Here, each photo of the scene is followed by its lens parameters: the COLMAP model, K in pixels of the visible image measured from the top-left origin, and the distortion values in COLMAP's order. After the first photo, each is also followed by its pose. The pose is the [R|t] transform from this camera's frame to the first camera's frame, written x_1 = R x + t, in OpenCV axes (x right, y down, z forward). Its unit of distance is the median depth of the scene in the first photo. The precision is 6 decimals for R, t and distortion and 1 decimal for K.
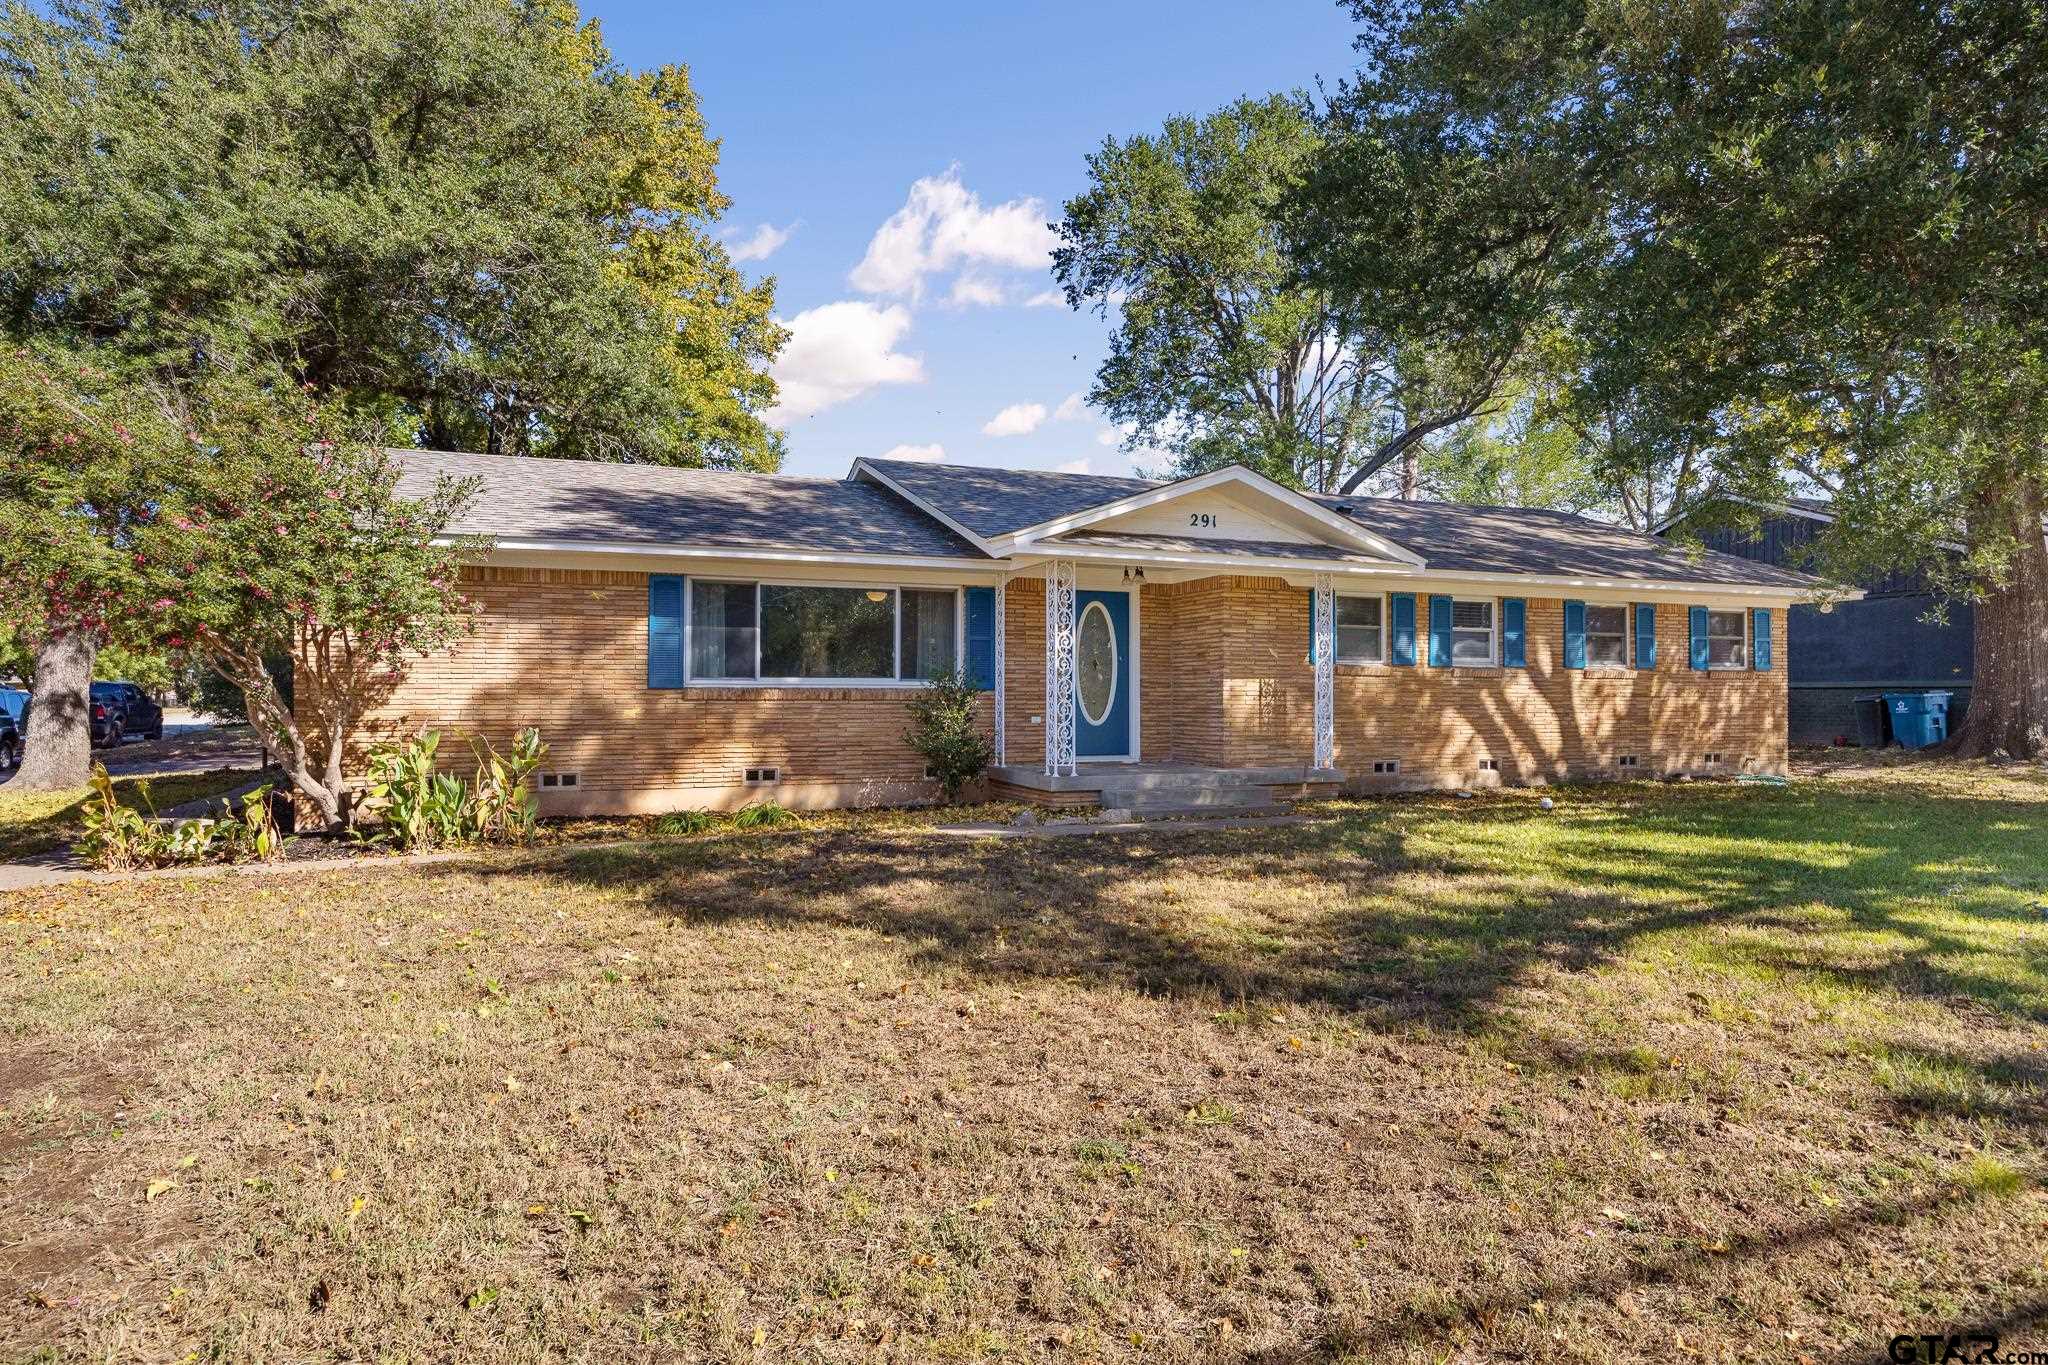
lens RADIAL K [[1103.4, 0, 1024.6], [0, 1103.4, 675.8], [0, 0, 1]] dist [-0.002528, -0.000416]
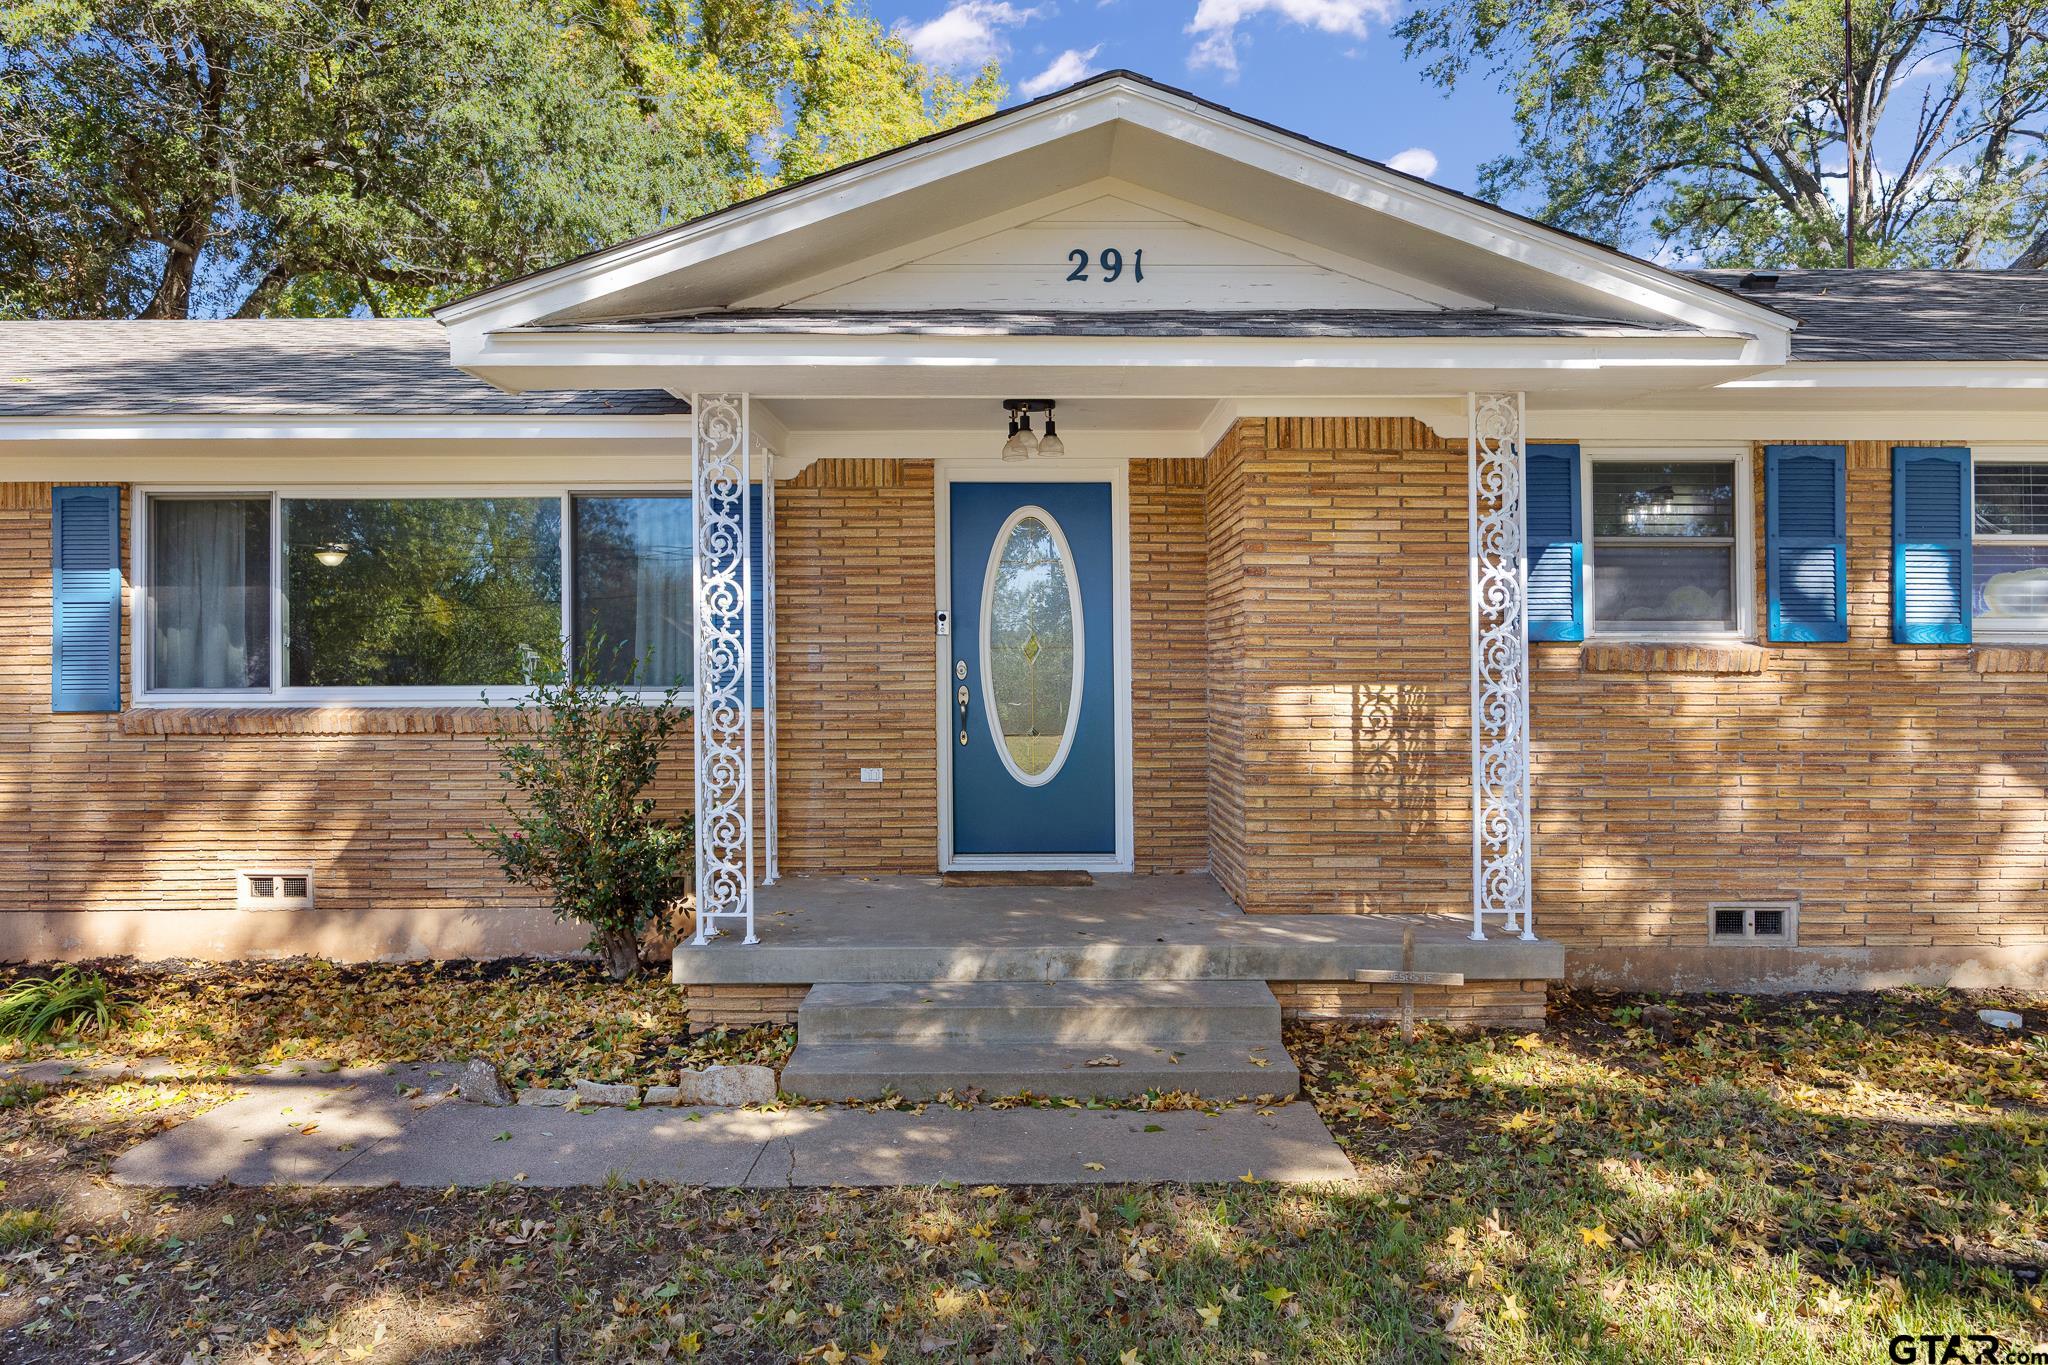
lens RADIAL K [[1390.2, 0, 1023.4], [0, 1390.2, 636.7], [0, 0, 1]] dist [-0.008960, -0.002232]
pose [[0.939628, -0.015630, -0.341841, 0.274480], [0.012635, 0.999860, -0.010989, -0.009857], [0.341965, 0.006006, 0.939694, 0.513610]]
